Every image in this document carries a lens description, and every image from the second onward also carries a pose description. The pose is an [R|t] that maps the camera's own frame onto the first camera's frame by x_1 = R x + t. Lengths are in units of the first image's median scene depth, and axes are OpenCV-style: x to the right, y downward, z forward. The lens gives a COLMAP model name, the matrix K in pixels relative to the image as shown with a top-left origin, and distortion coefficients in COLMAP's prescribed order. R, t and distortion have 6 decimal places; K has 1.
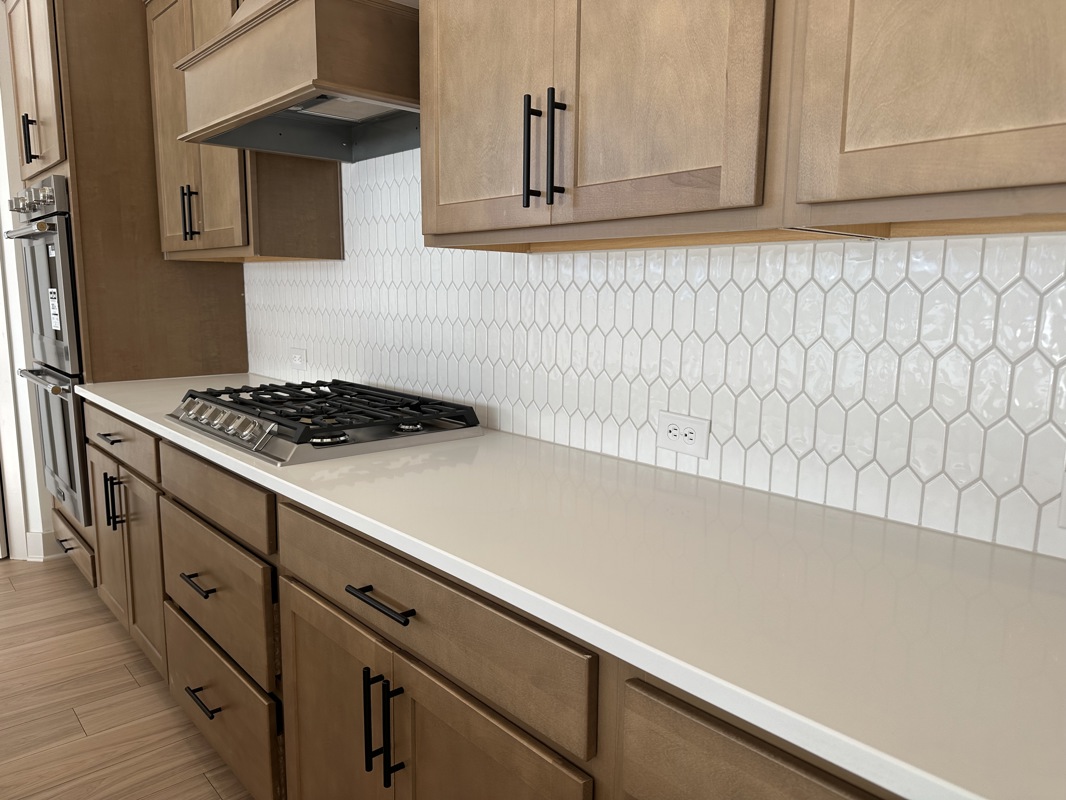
lens RADIAL K [[746.9, 0, 533.0], [0, 746.9, 400.0], [0, 0, 1]] dist [0.125437, -0.135809]
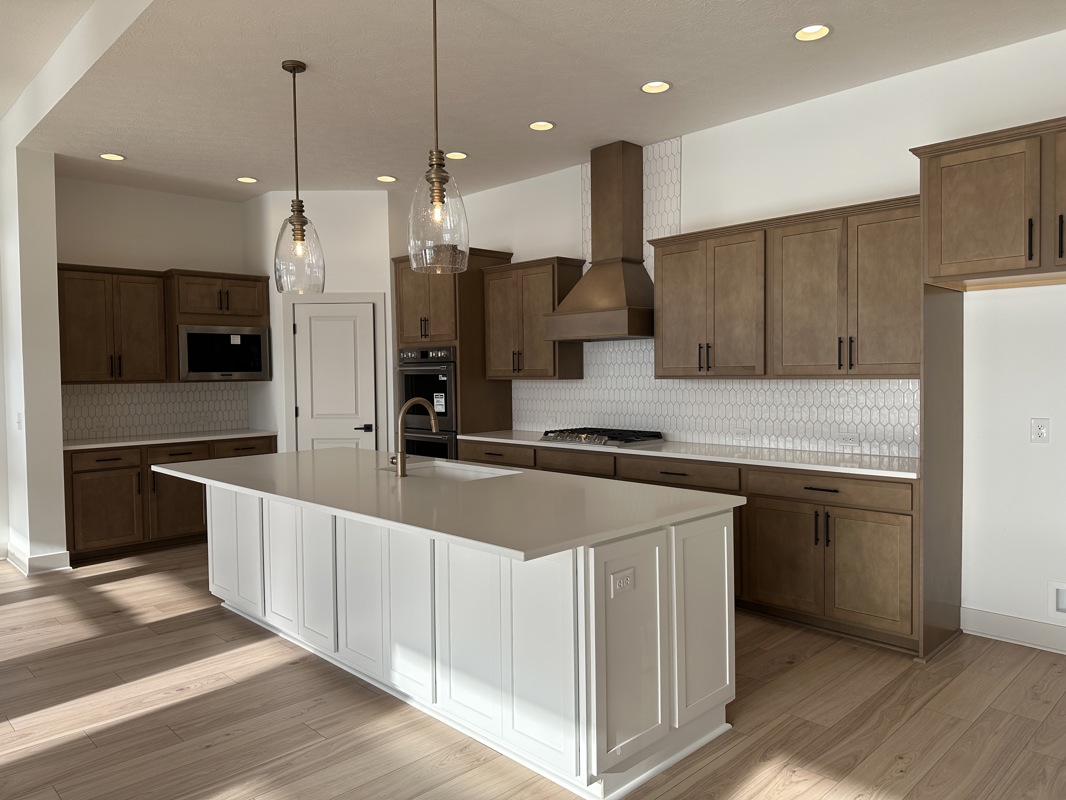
lens RADIAL K [[746.9, 0, 533.0], [0, 746.9, 400.0], [0, 0, 1]] dist [0.125437, -0.135809]
pose [[0.997983, -0.025953, 0.057936, -1.089947], [0.032128, 0.993595, -0.108335, 0.272697], [-0.054753, 0.109978, 0.992425, -2.731386]]
